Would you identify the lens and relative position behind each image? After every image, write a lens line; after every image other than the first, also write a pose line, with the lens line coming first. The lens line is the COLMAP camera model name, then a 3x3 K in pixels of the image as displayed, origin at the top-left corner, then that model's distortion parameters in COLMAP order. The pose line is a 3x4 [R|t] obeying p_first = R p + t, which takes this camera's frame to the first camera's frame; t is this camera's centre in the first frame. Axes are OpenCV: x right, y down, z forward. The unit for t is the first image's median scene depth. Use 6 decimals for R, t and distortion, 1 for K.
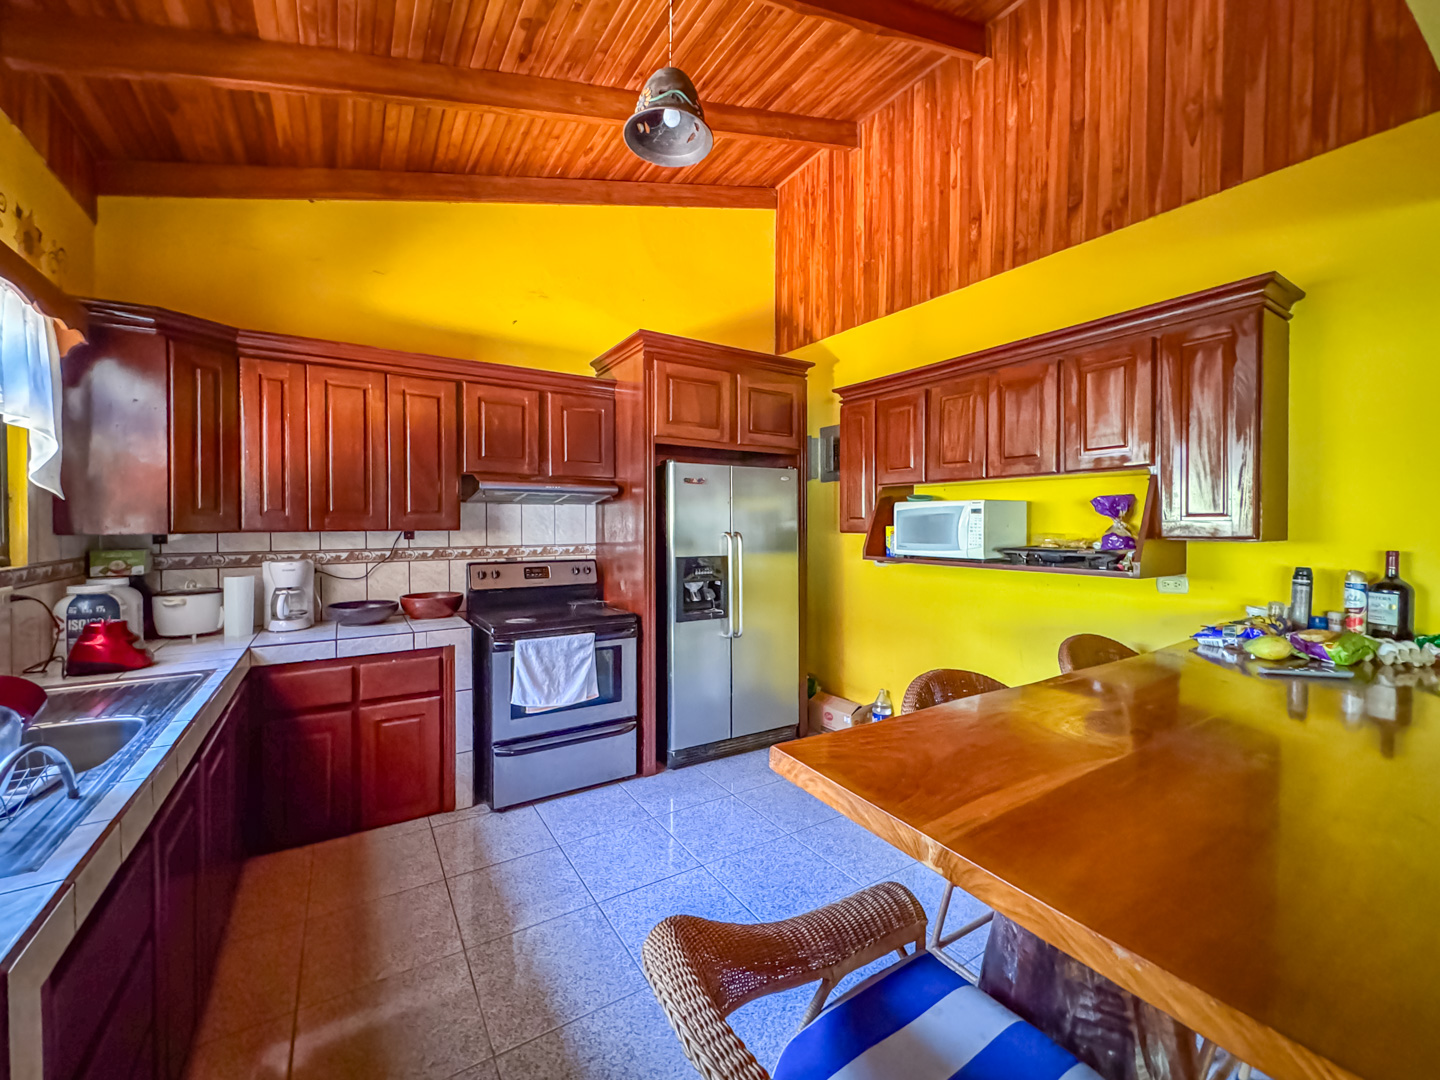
lens RADIAL K [[583.7, 0, 675.8], [0, 583.7, 531.0], [0, 0, 1]] dist [-0.000491, -0.000021]
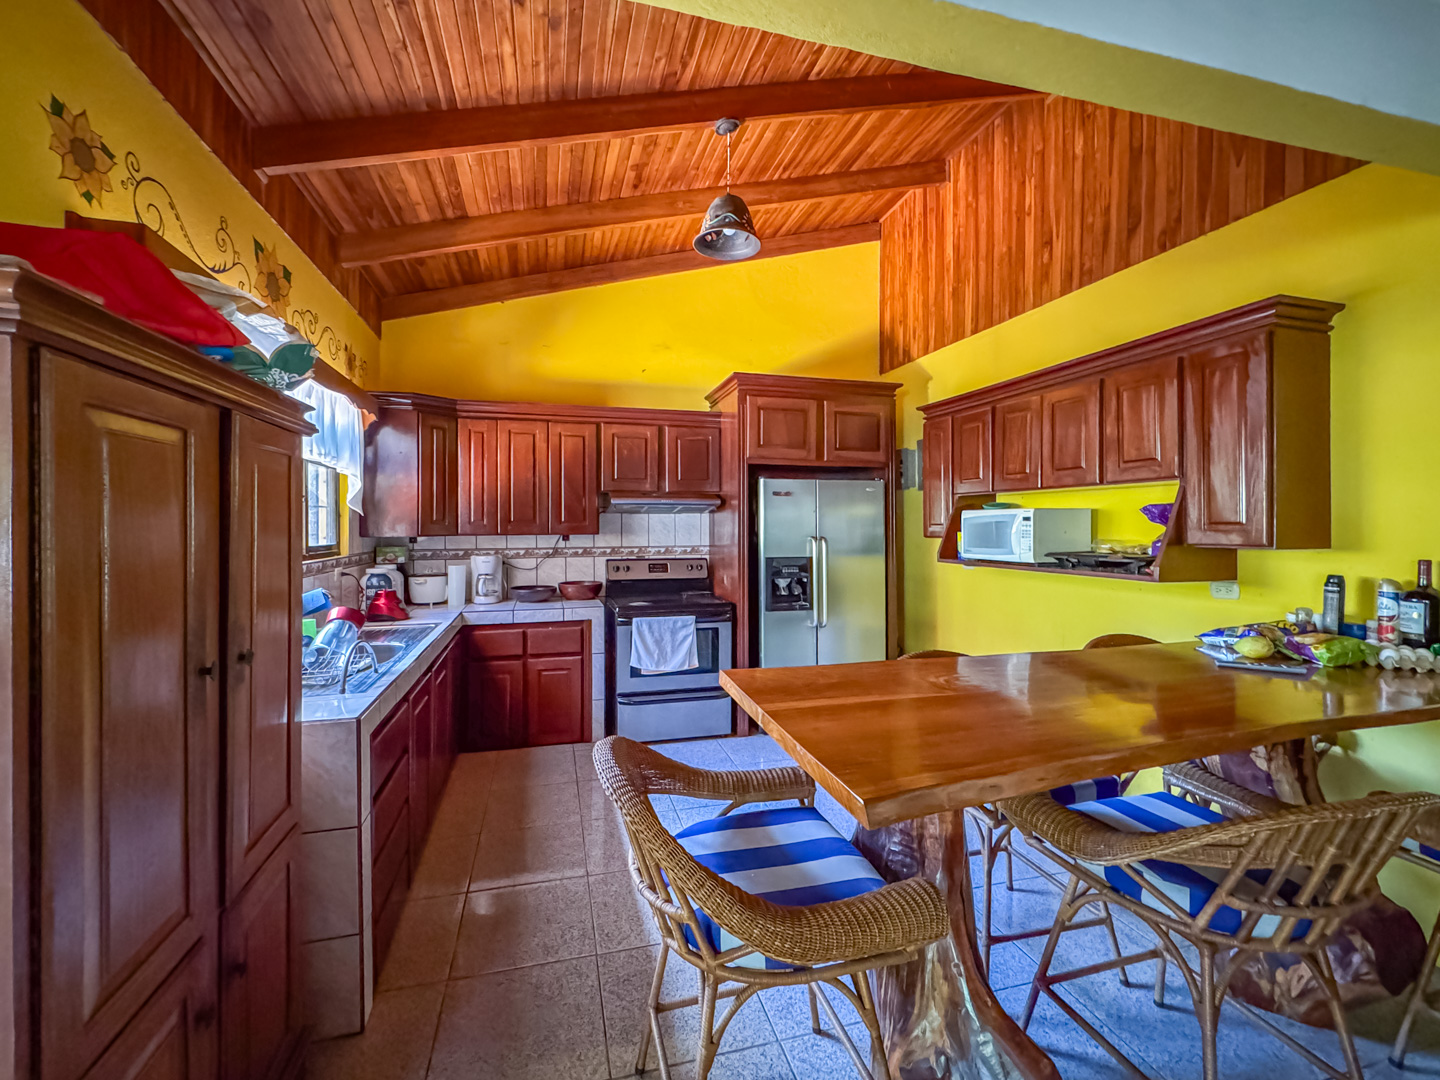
lens RADIAL K [[575.2, 0, 675.7], [0, 575.2, 526.8], [0, 0, 1]] dist [-0.000309, -0.000223]
pose [[0.956625, -0.000270, -0.291323, 0.183931], [-0.002766, 0.999946, -0.010009, -0.006159], [0.291310, 0.010380, 0.956572, -0.208015]]
